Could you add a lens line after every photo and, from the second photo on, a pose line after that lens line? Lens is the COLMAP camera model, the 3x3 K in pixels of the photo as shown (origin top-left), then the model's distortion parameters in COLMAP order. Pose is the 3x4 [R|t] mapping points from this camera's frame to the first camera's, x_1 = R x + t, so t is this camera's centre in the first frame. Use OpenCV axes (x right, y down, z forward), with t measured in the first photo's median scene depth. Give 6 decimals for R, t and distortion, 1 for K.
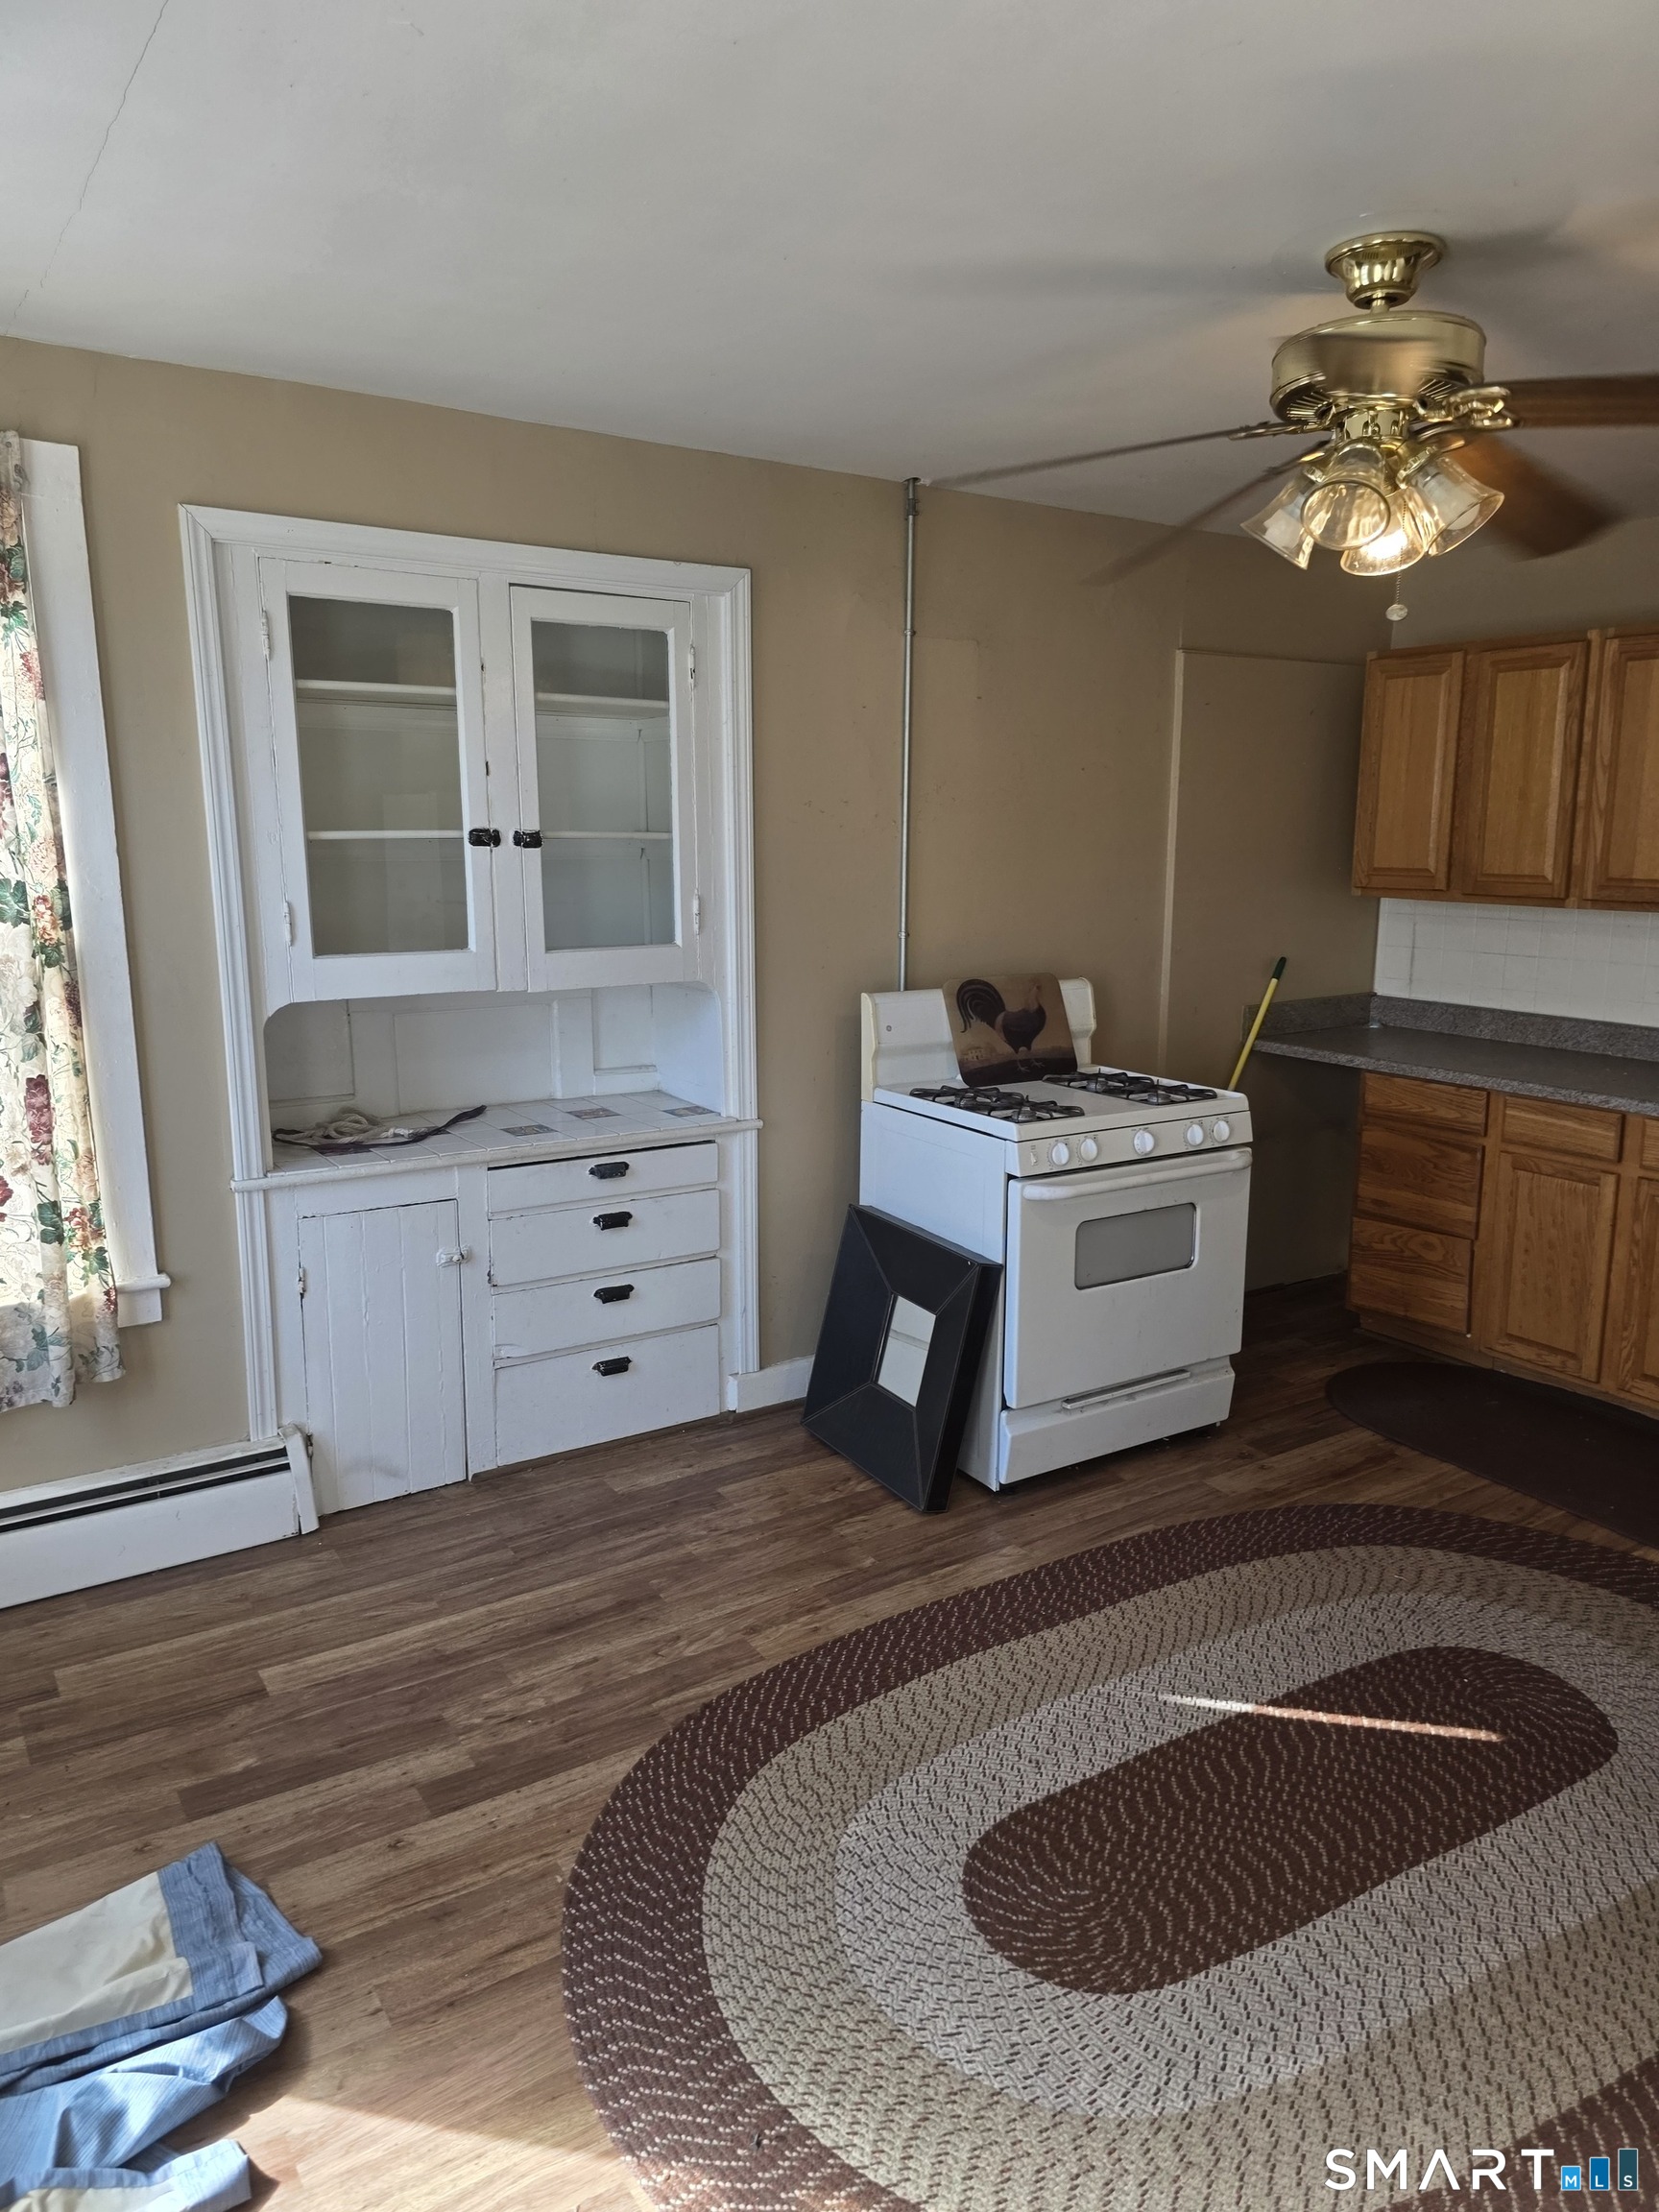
lens RADIAL K [[1484.0, 0, 841.7], [0, 1484.0, 1097.8], [0, 0, 1]] dist [0.036616, -0.023829]
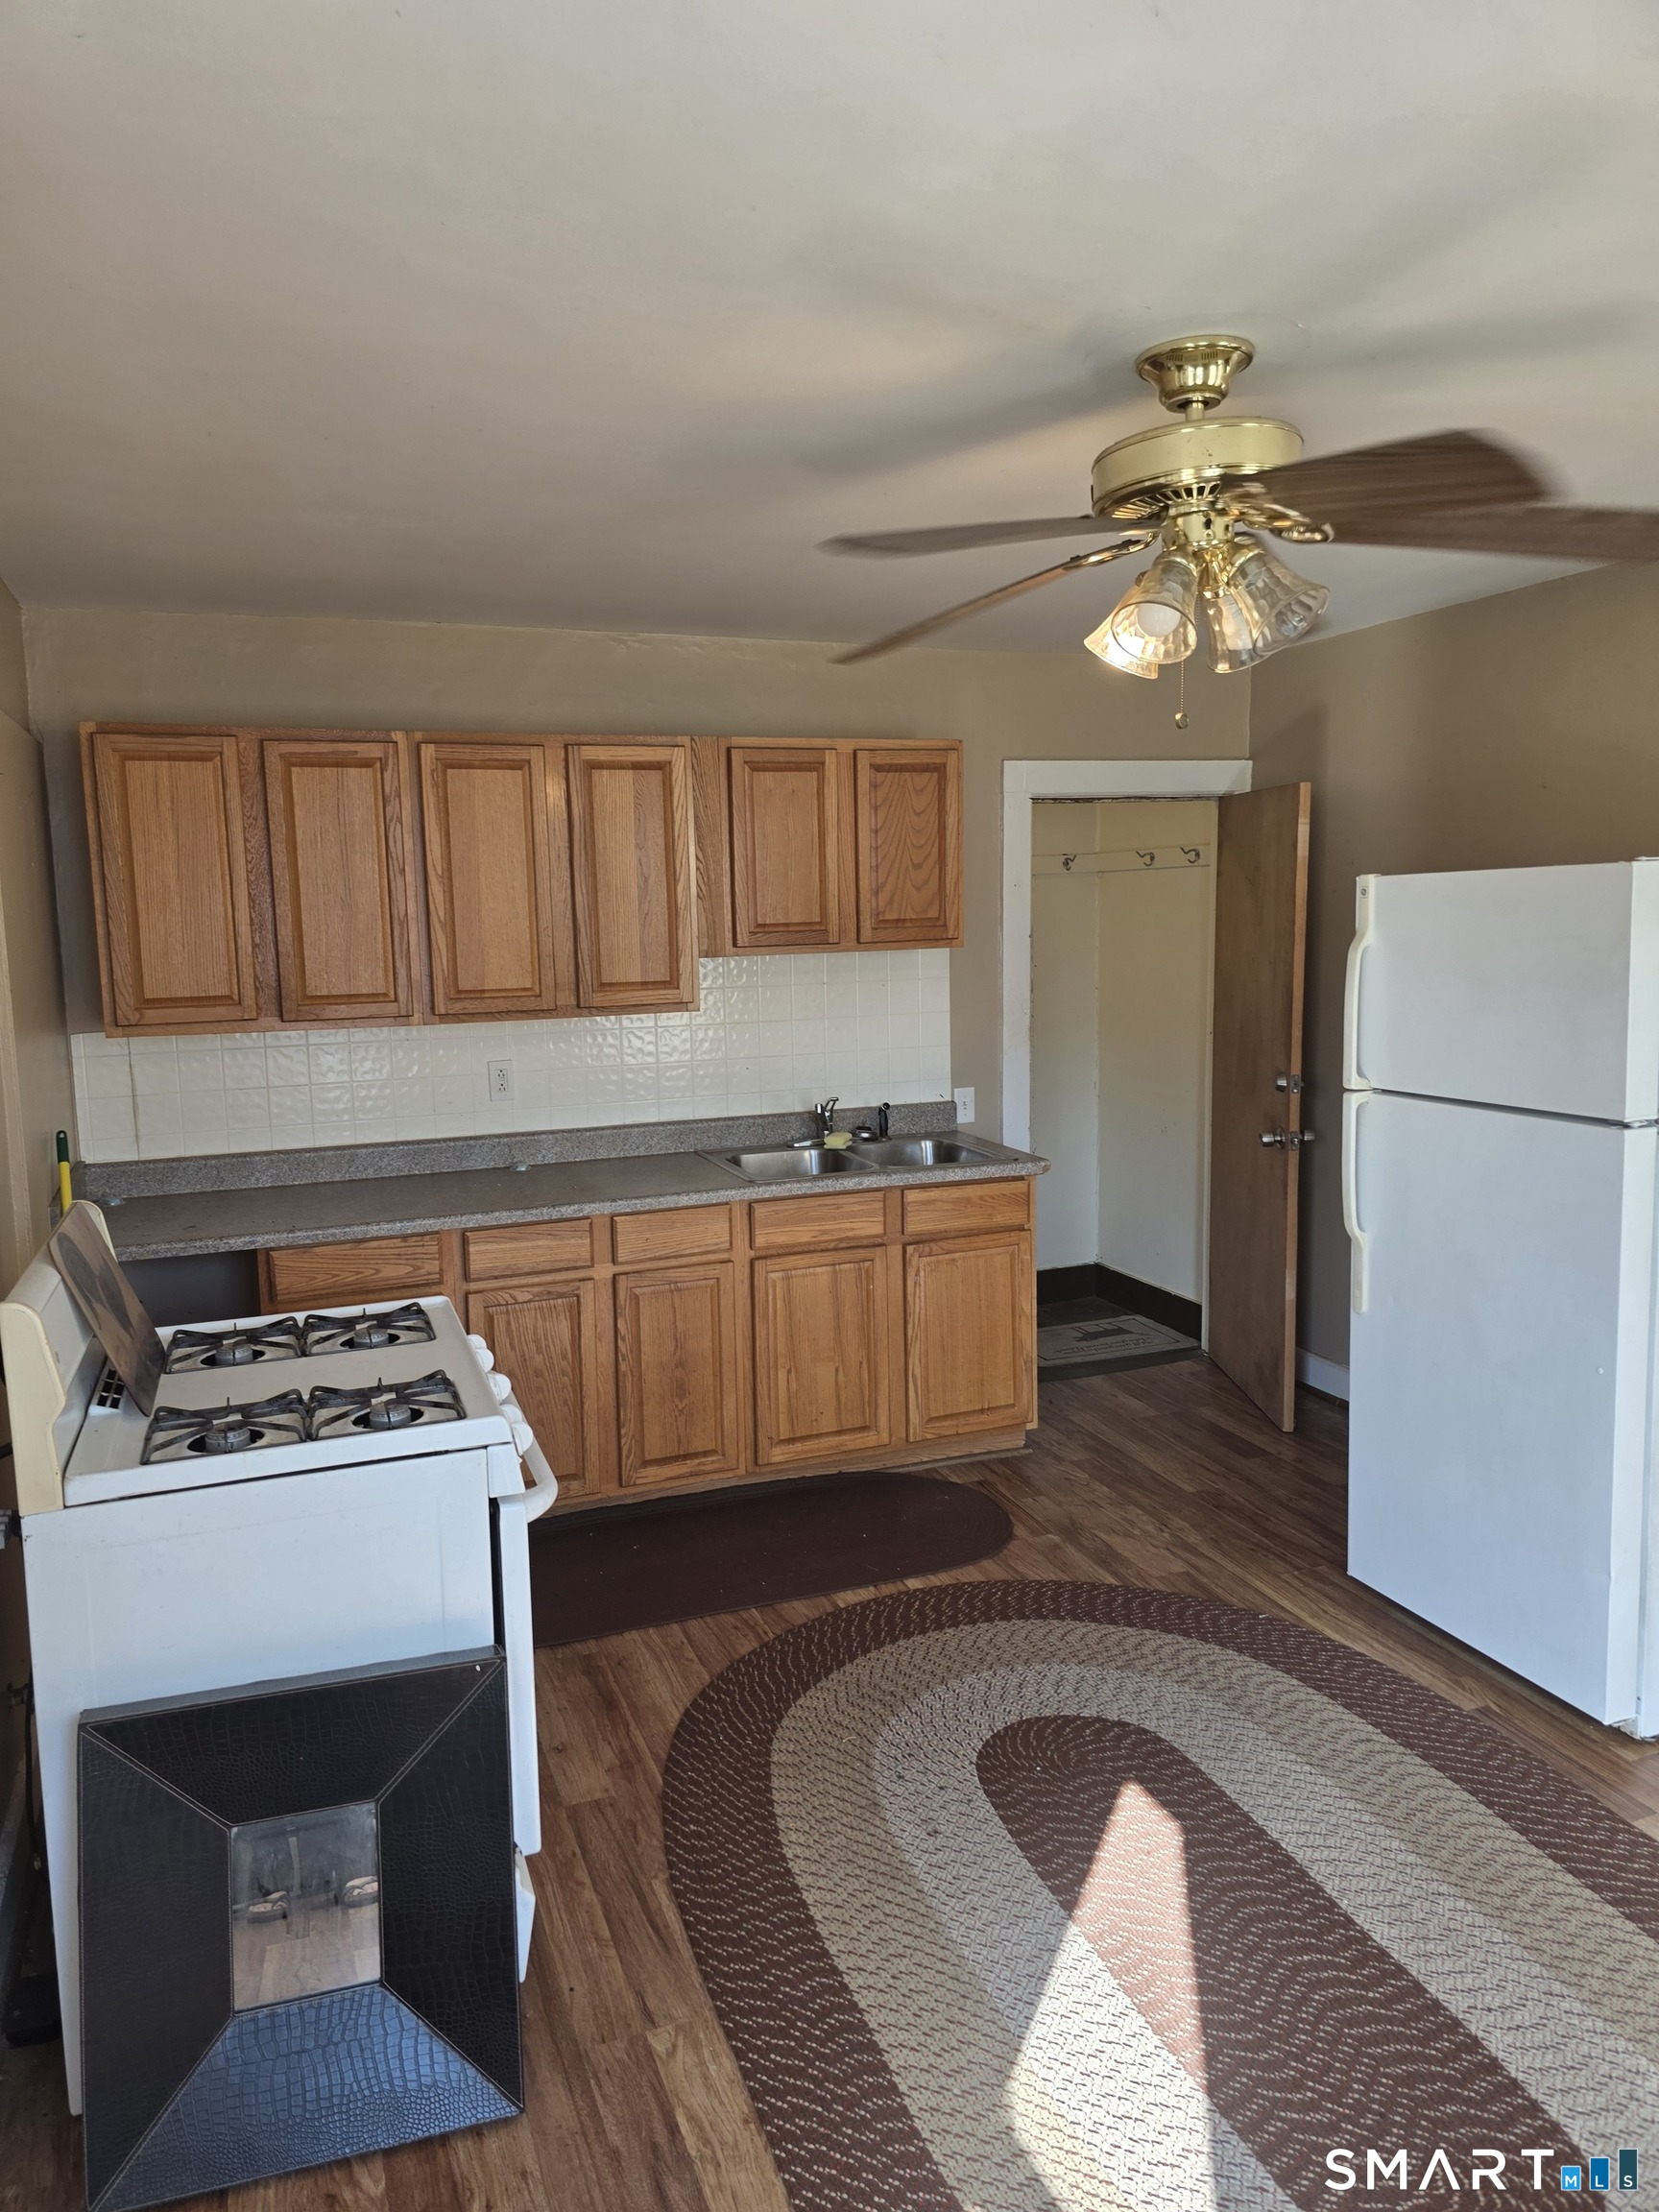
lens RADIAL K [[1484.0, 0, 816.0], [0, 1484.0, 1088.1], [0, 0, 1]] dist [0.036616, -0.023829]
pose [[0.232972, -0.129413, 0.963834, -0.458754], [0.203301, 0.975688, 0.081864, -0.148292], [-0.950996, 0.176876, 0.253618, 0.697674]]
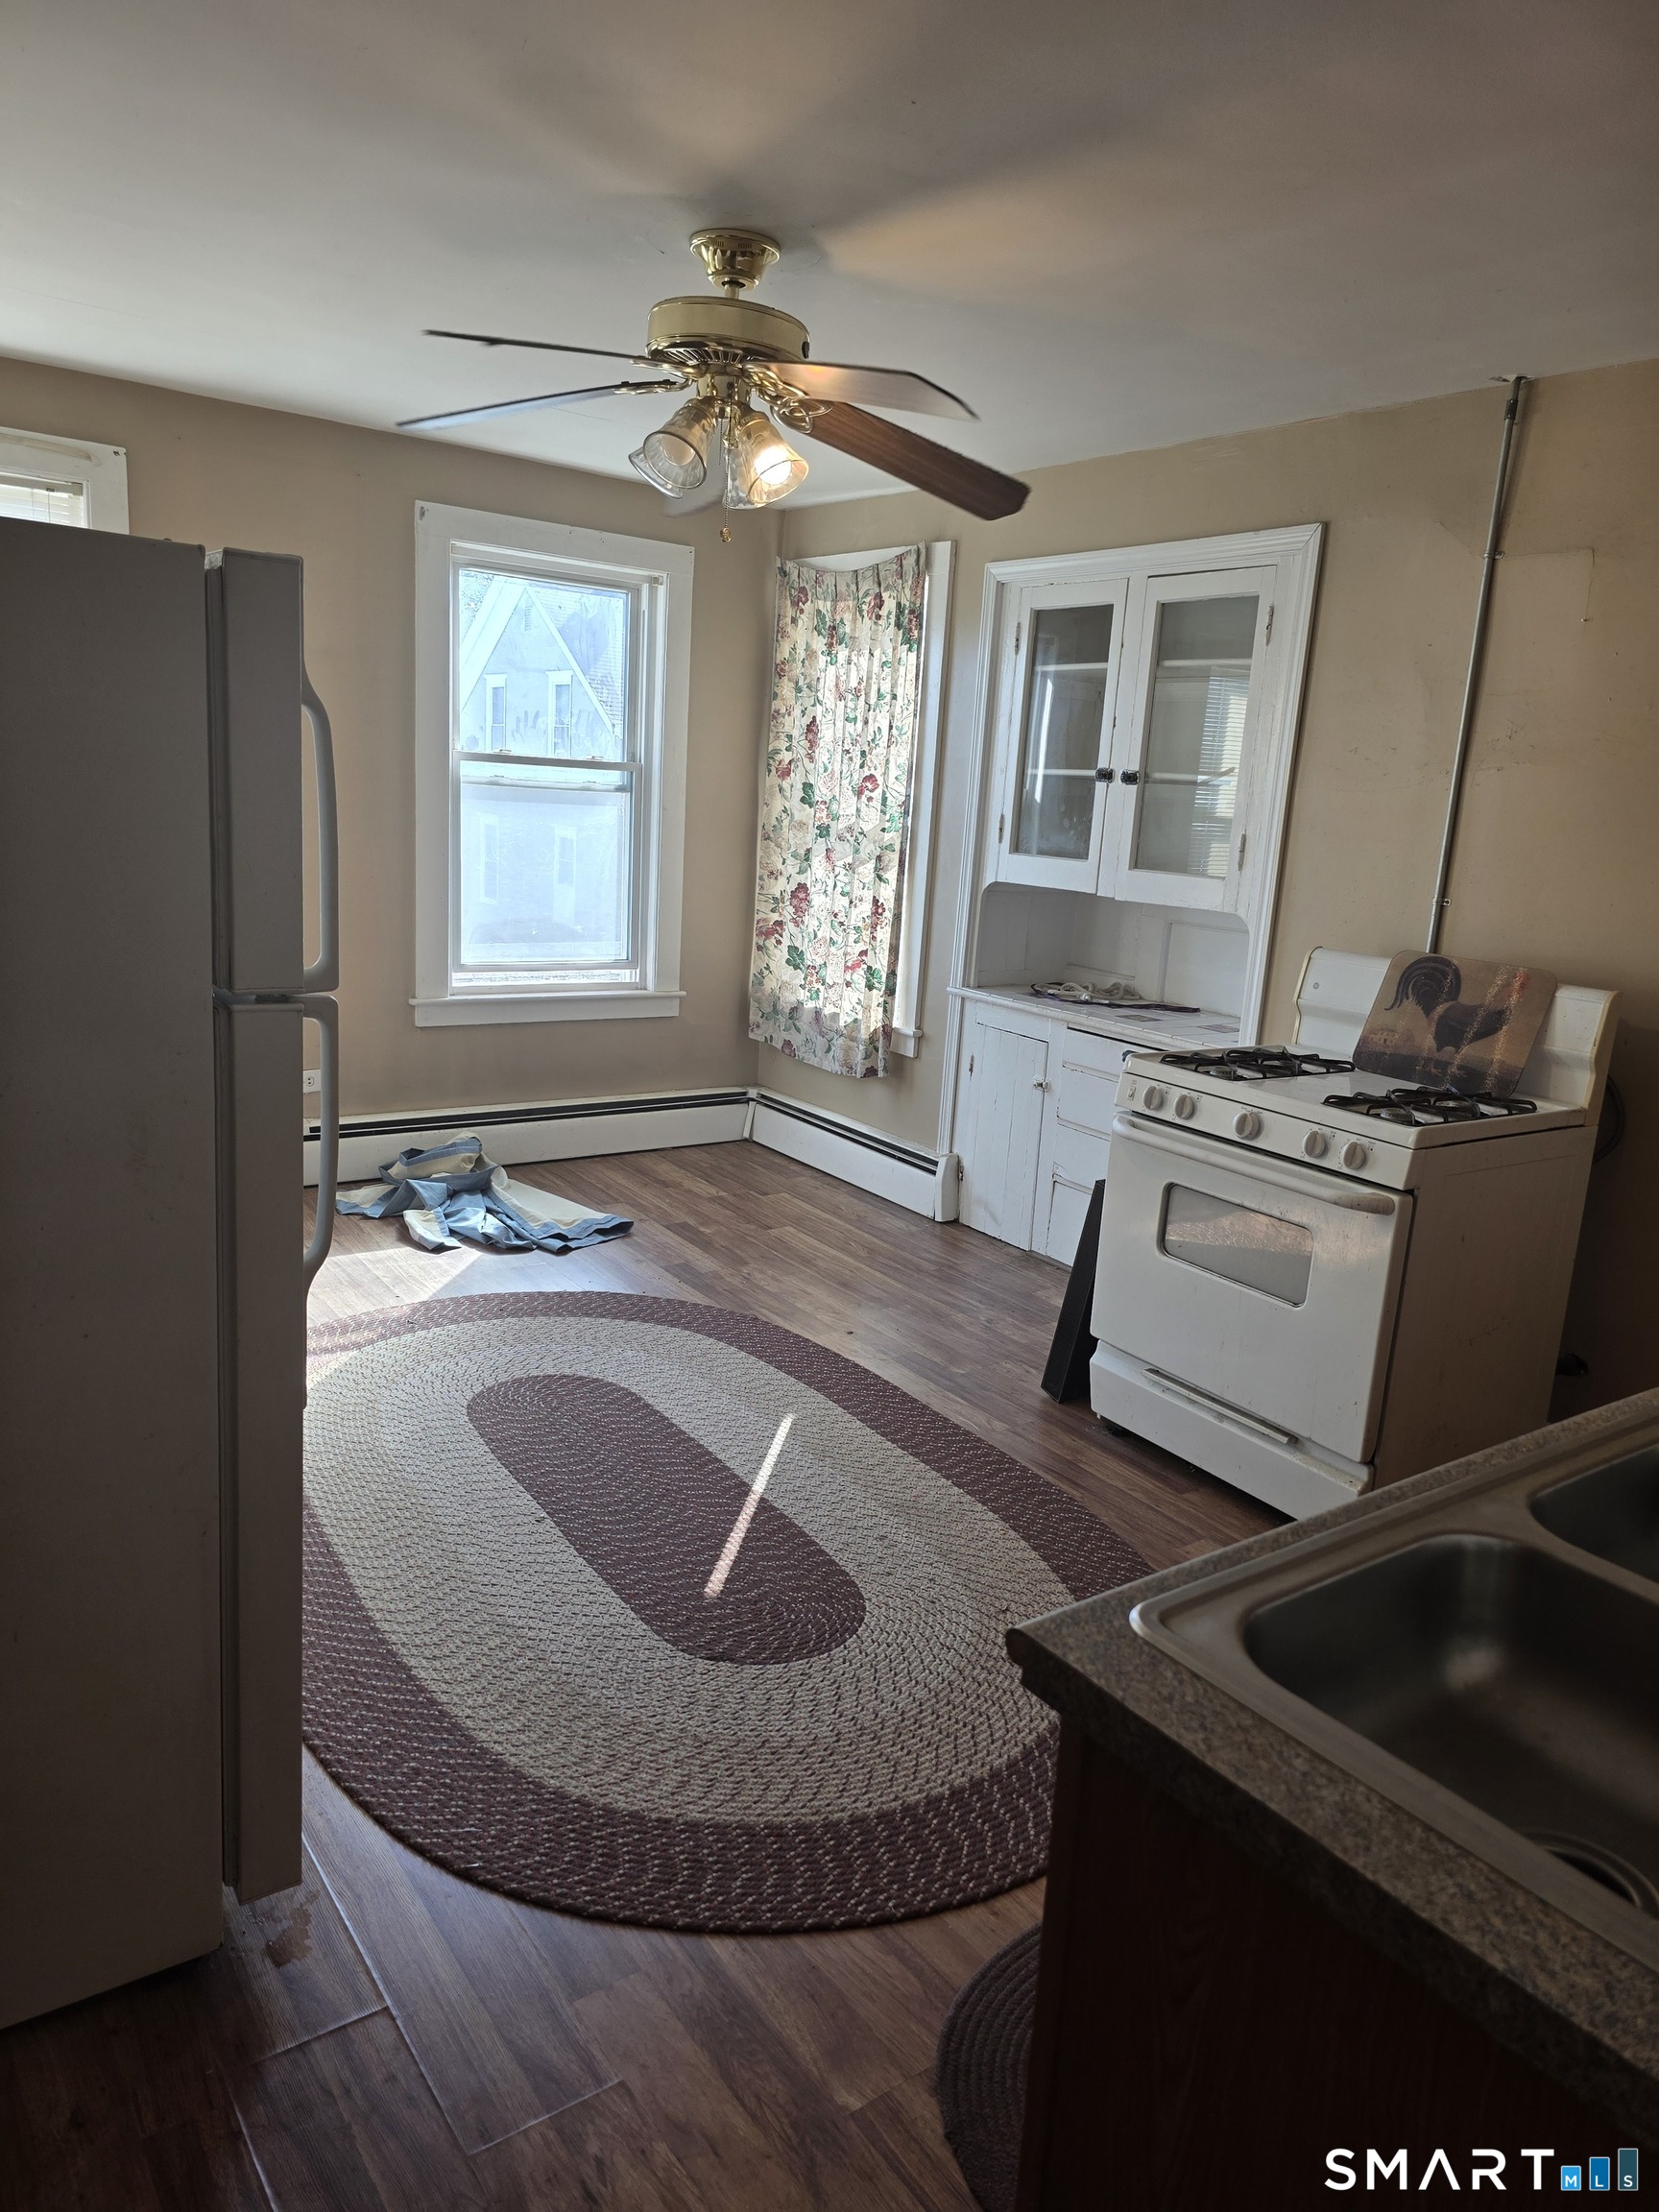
lens RADIAL K [[1484.0, 0, 848.7], [0, 1484.0, 1116.1], [0, 0, 1]] dist [0.036616, -0.023829]
pose [[0.034065, 0.215484, -0.975913, 1.126992], [-0.243483, 0.948847, 0.201009, -0.100847], [0.969307, 0.230771, 0.084790, 0.756954]]
